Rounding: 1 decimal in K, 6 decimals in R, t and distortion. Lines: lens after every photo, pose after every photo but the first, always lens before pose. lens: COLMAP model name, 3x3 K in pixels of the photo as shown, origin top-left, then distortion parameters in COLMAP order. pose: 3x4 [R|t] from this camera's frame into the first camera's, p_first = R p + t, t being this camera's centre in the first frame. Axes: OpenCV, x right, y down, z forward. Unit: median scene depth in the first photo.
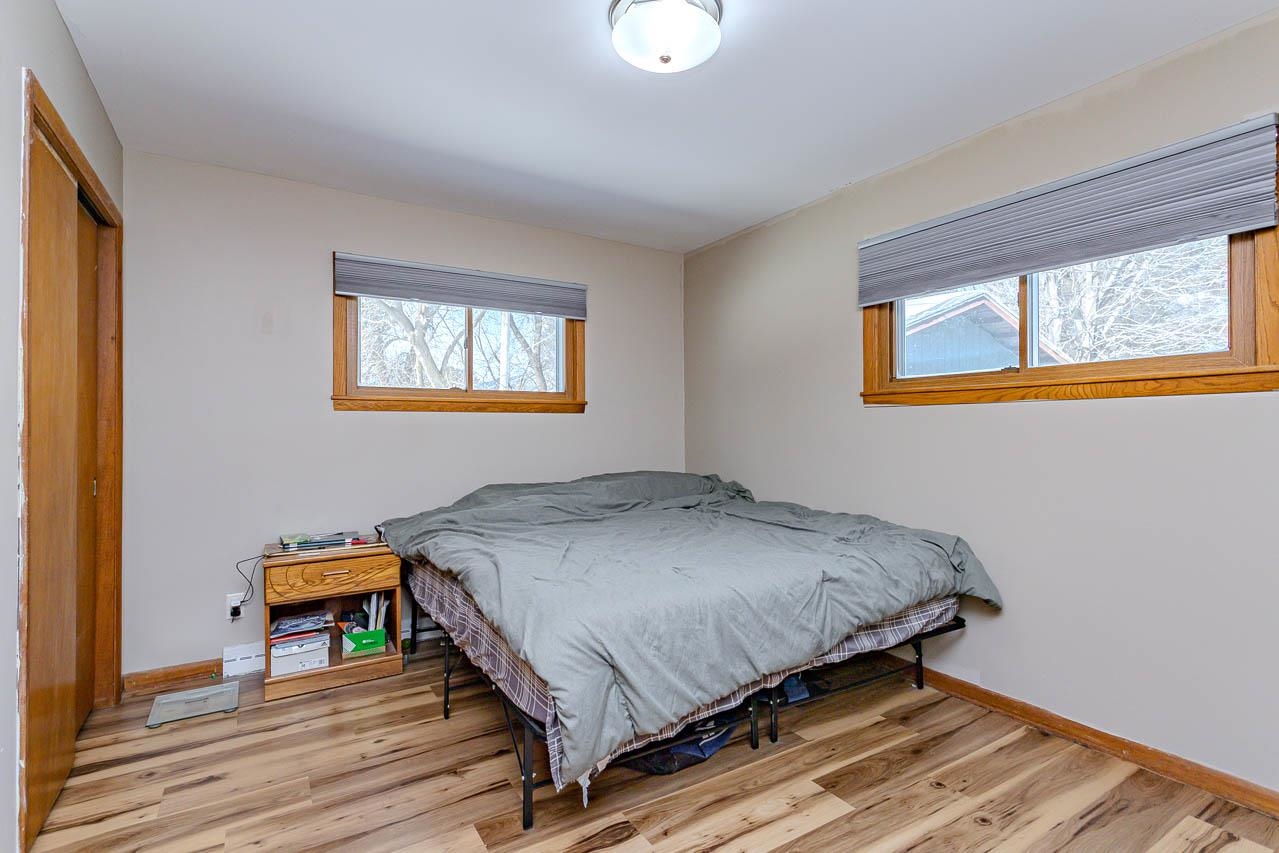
lens RADIAL K [[604.4, 0, 650.8], [0, 604.4, 425.5], [0, 0, 1]] dist [0.001172, 0.000282]
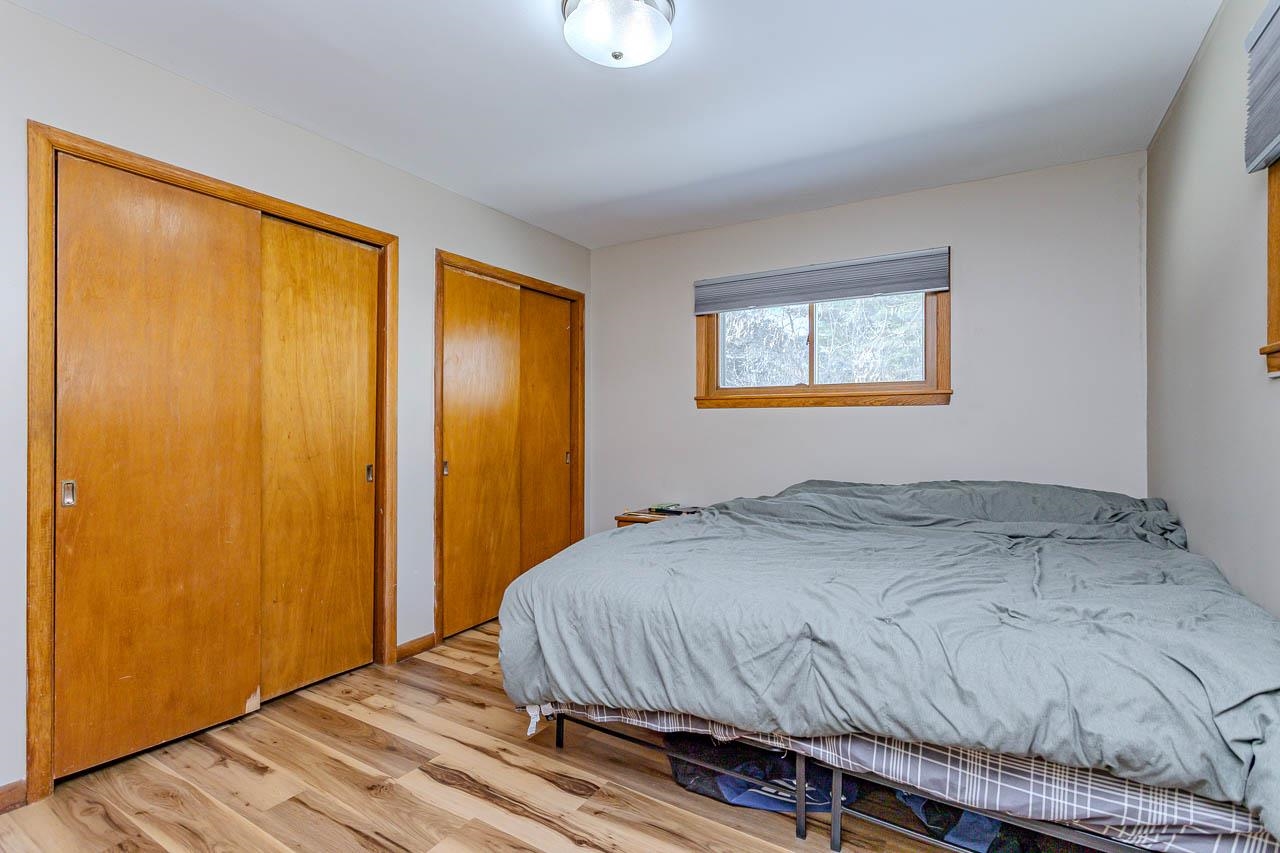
lens RADIAL K [[604.9, 0, 639.0], [0, 604.9, 426.9], [0, 0, 1]] dist [0.001172, 0.000282]
pose [[0.449038, 0.004908, -0.893499, 0.546940], [0.002621, 0.999973, 0.006811, 0.003730], [0.893509, -0.005400, 0.449013, 0.336169]]
